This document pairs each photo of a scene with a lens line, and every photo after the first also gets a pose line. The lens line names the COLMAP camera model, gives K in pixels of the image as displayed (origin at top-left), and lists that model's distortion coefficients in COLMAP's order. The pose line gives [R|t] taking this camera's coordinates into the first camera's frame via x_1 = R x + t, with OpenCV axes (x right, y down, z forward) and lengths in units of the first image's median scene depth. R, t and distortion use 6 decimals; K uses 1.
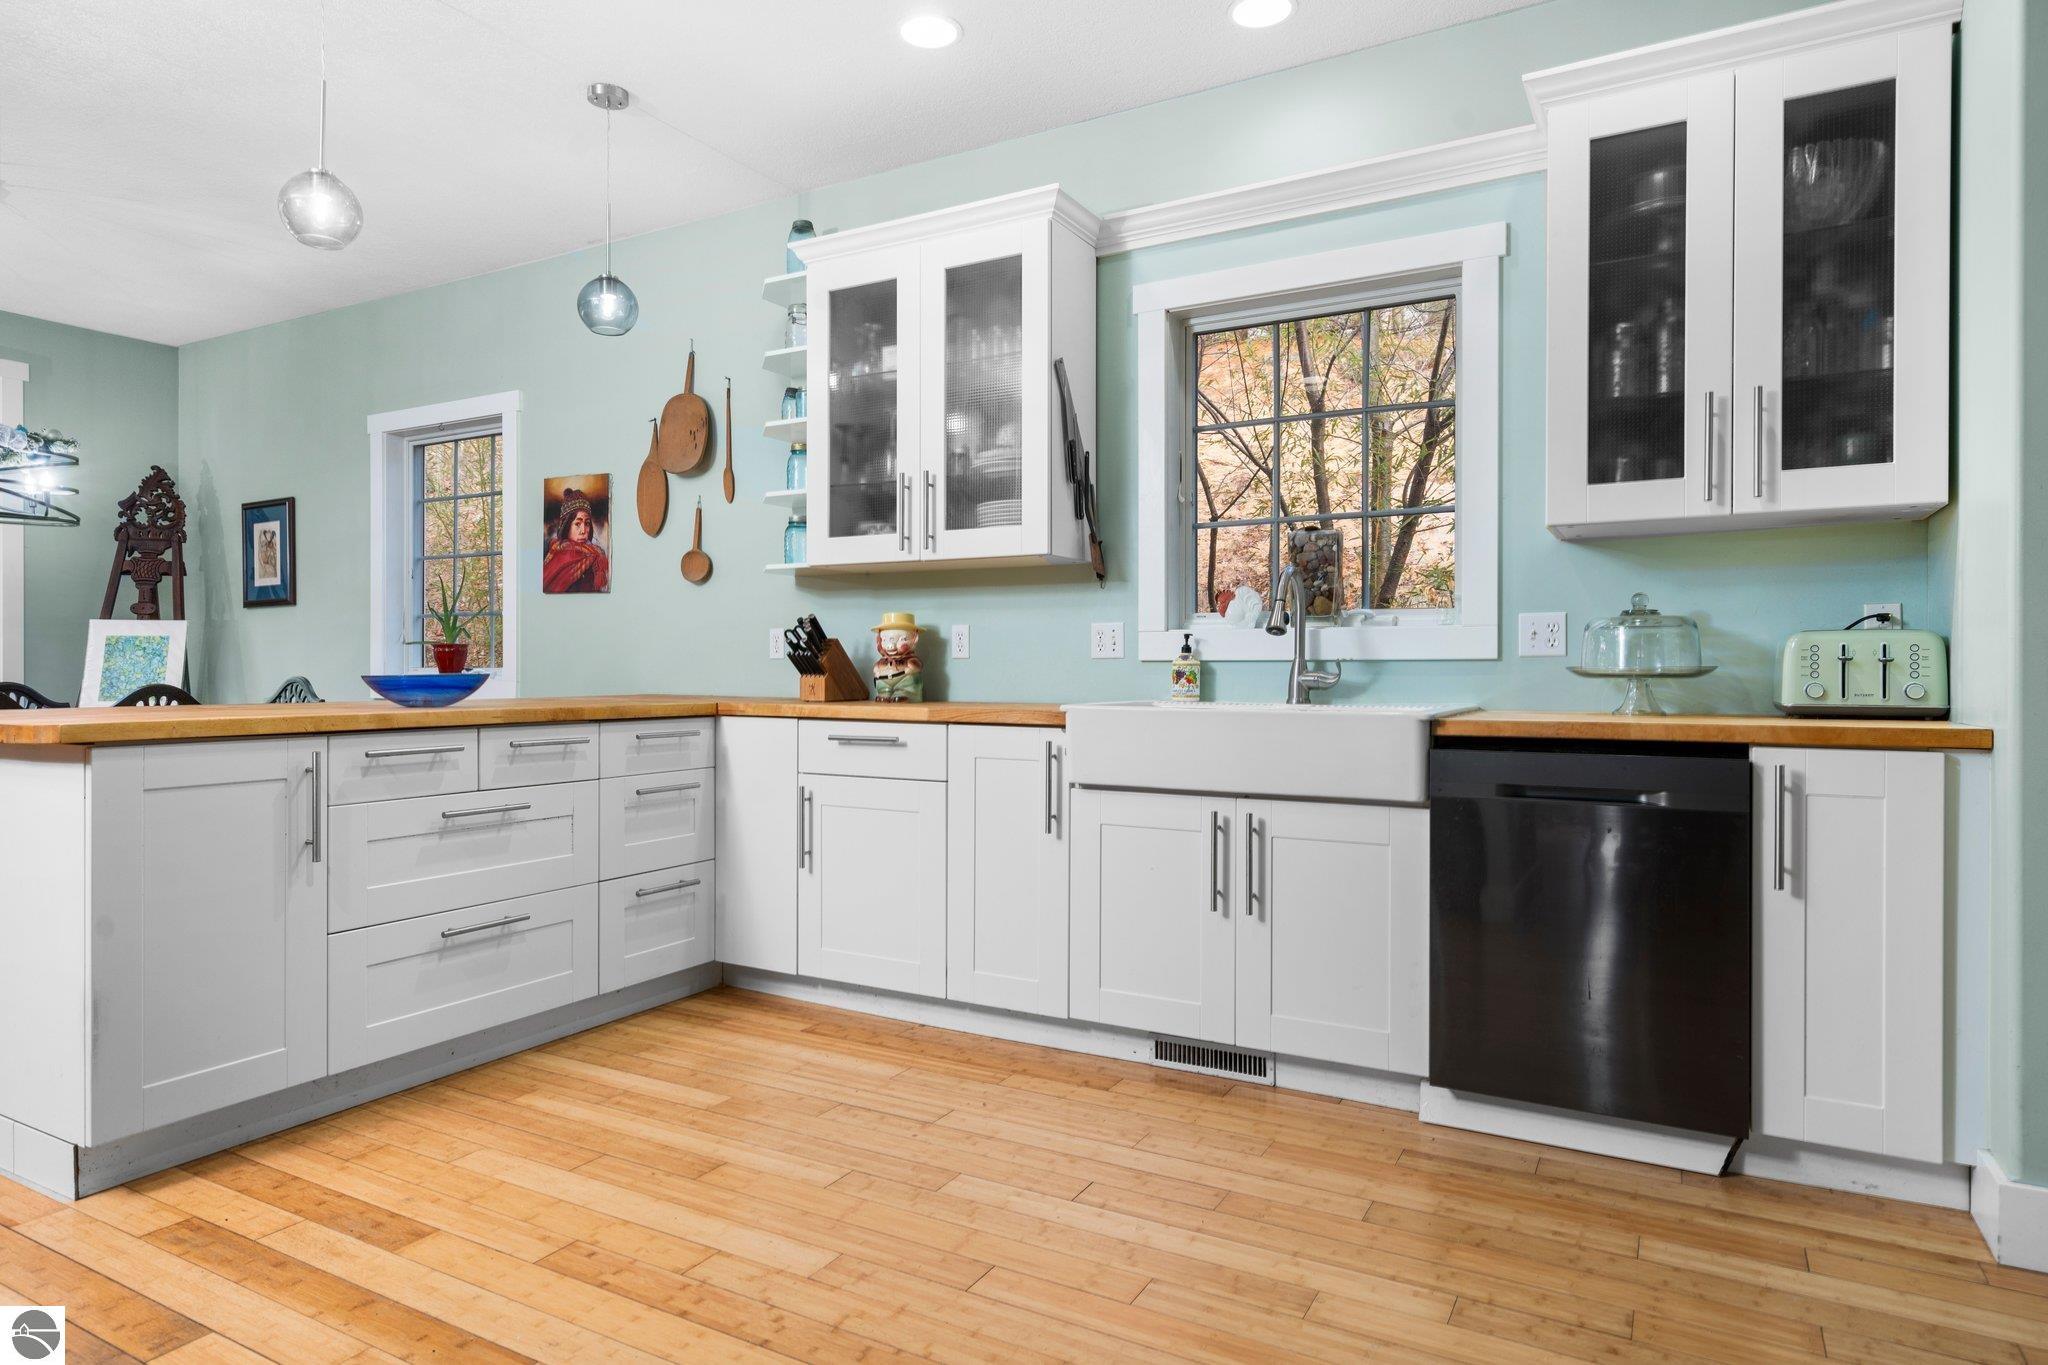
lens RADIAL K [[1183.6, 0, 1014.0], [0, 1183.6, 672.5], [0, 0, 1]] dist [0.005488, 0.002114]
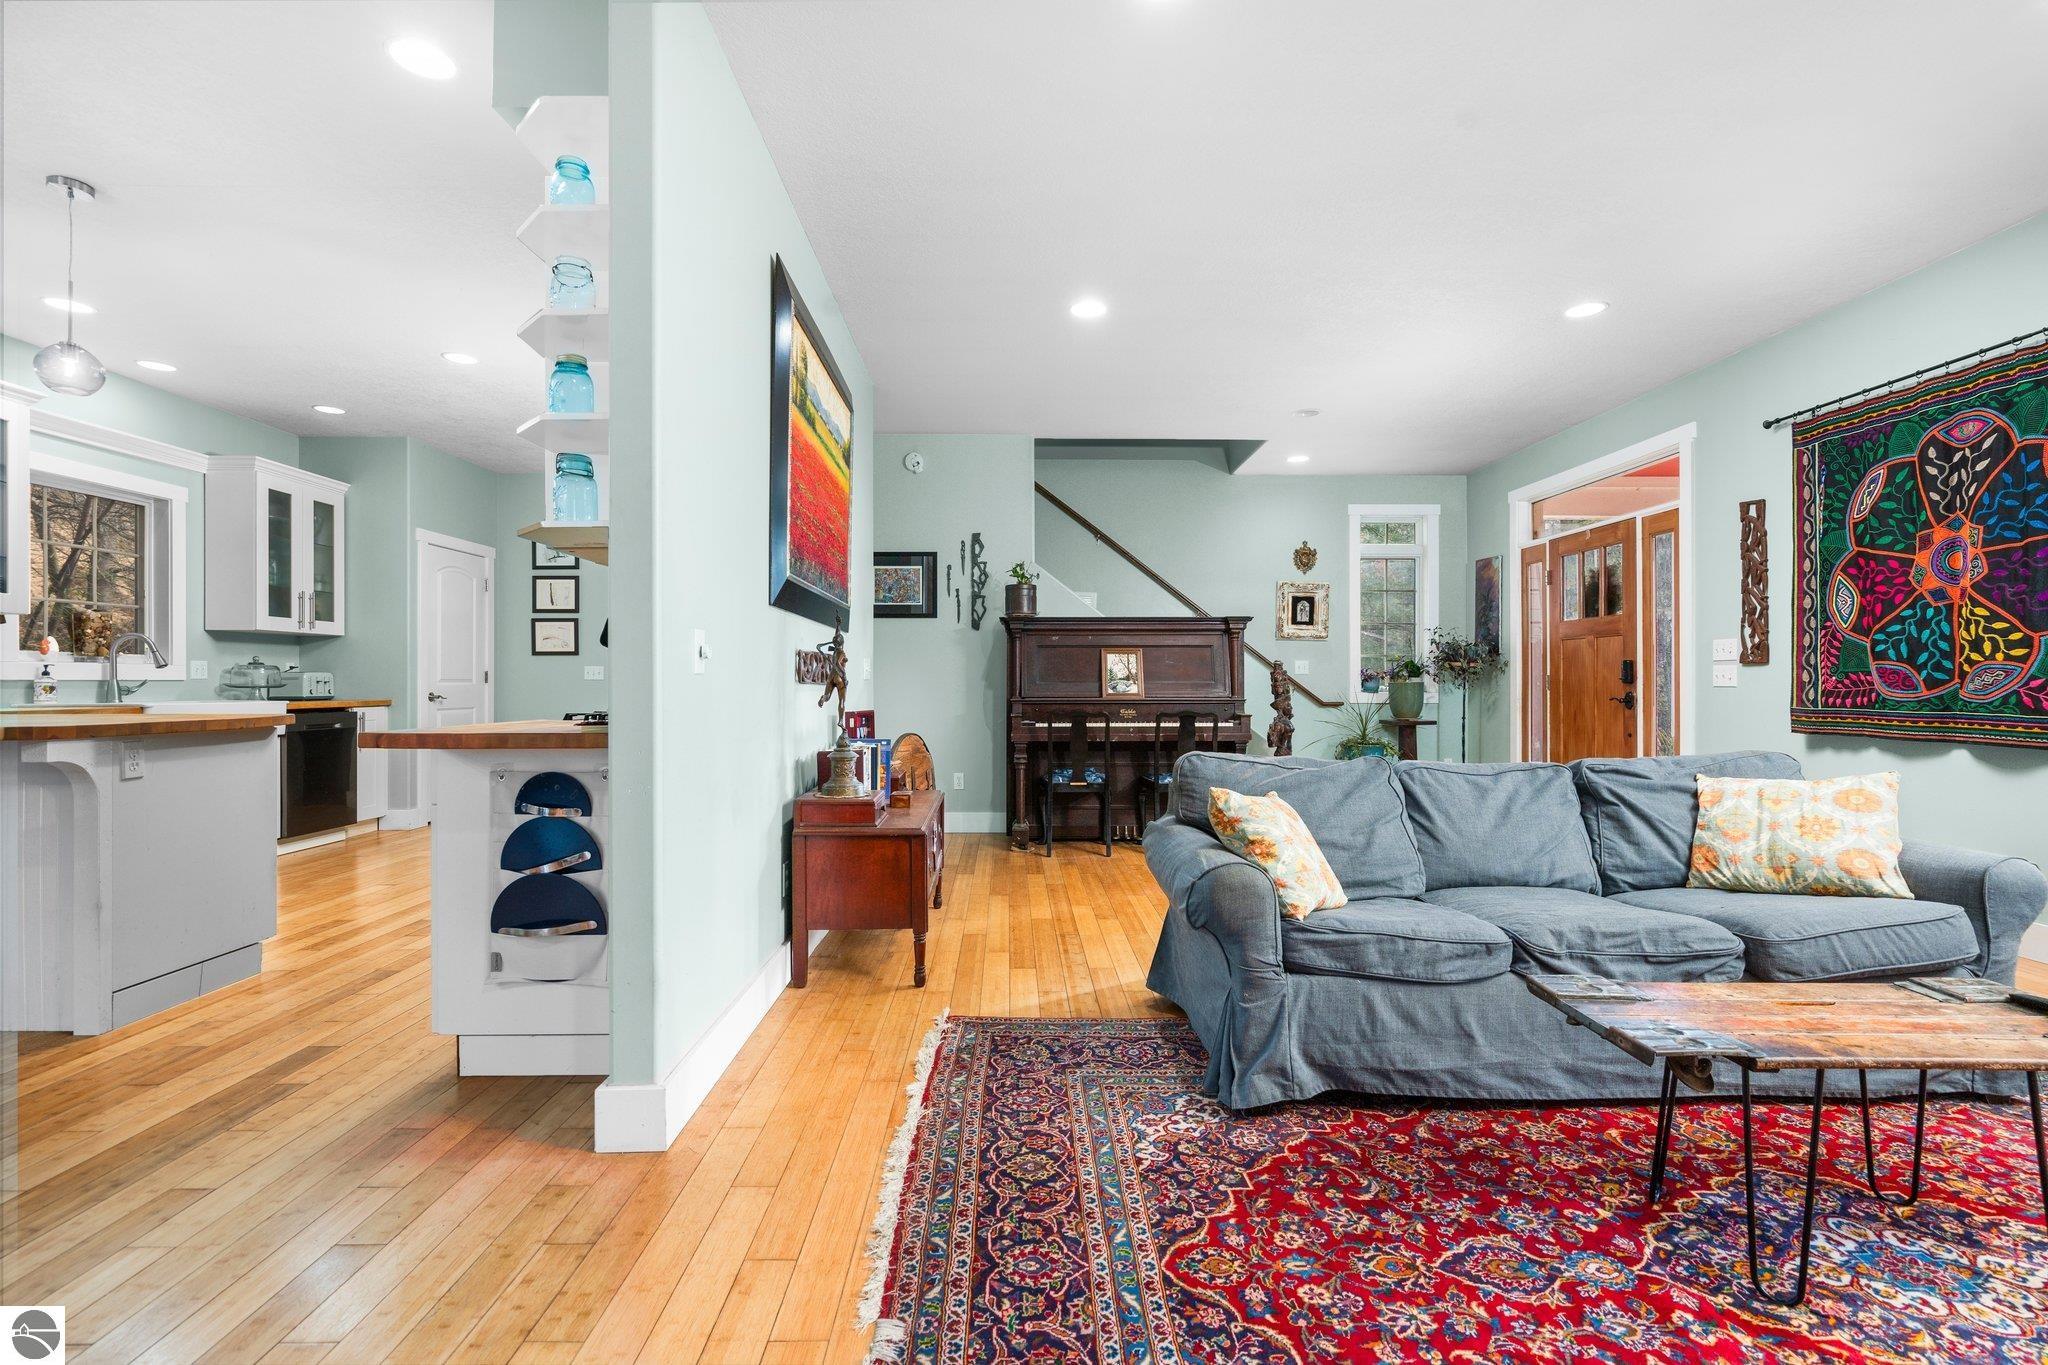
lens RADIAL K [[924.8, 0, 1012.8], [0, 924.8, 683.2], [0, 0, 1]] dist [-0.001609, 0.001045]
pose [[-0.497026, -0.001125, 0.867735, -1.977284], [0.001828, 0.999996, 0.002343, -0.007299], [-0.867734, 0.002751, -0.497022, 0.524049]]
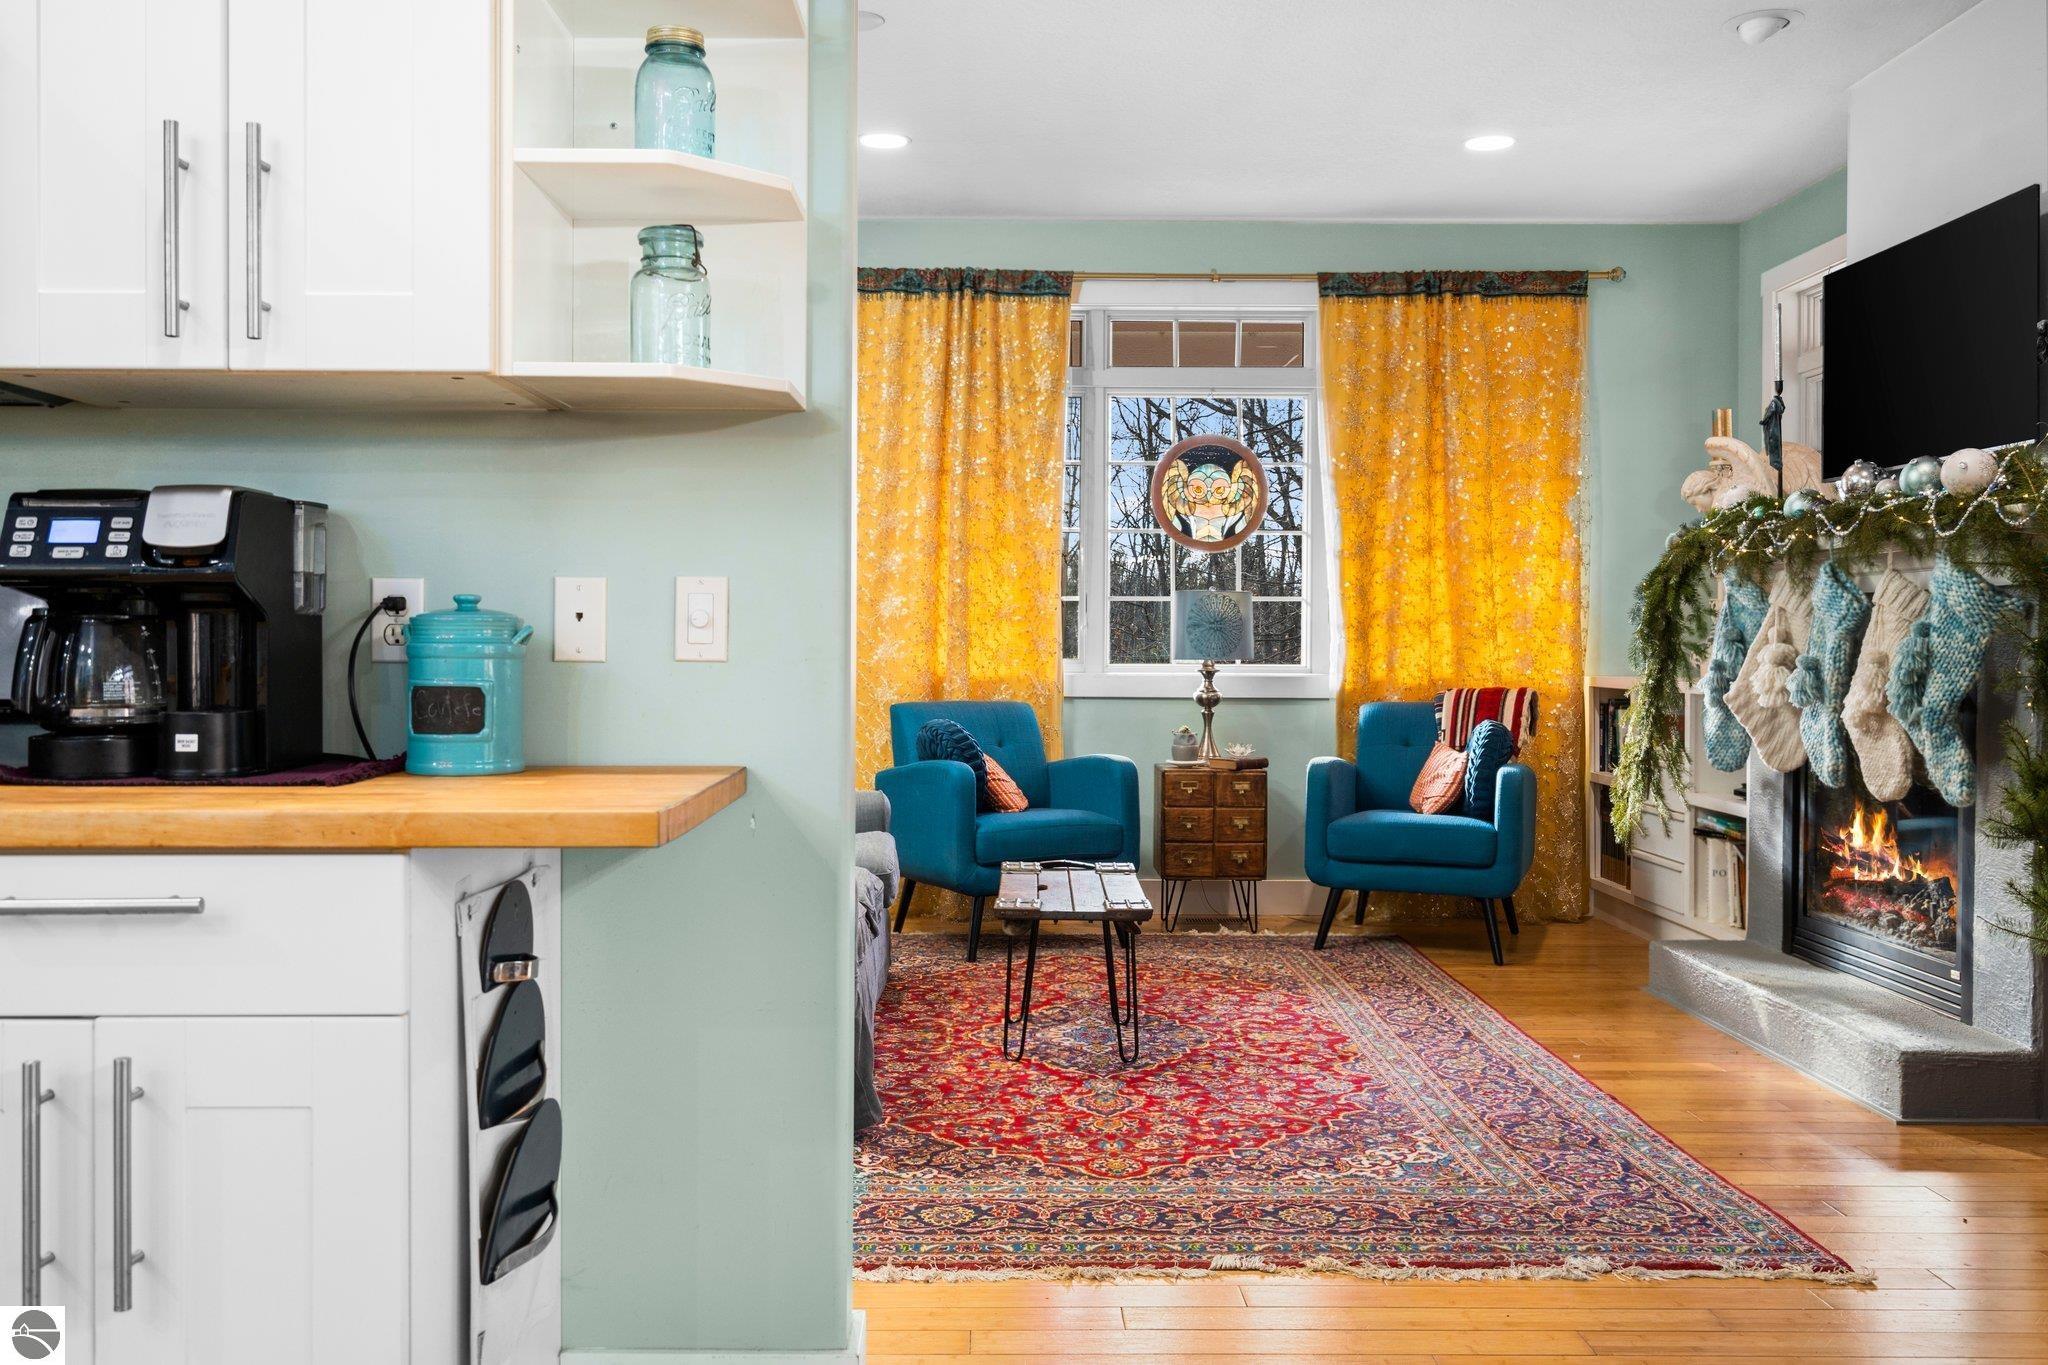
lens RADIAL K [[1768.8, 0, 998.3], [0, 1768.8, 667.9], [0, 0, 1]] dist [0.013305, -0.005695]
pose [[-0.868459, -0.000052, -0.495761, -0.917311], [-0.008019, 0.999871, 0.013943, -0.022552], [0.495696, 0.016085, -0.868347, 1.149997]]
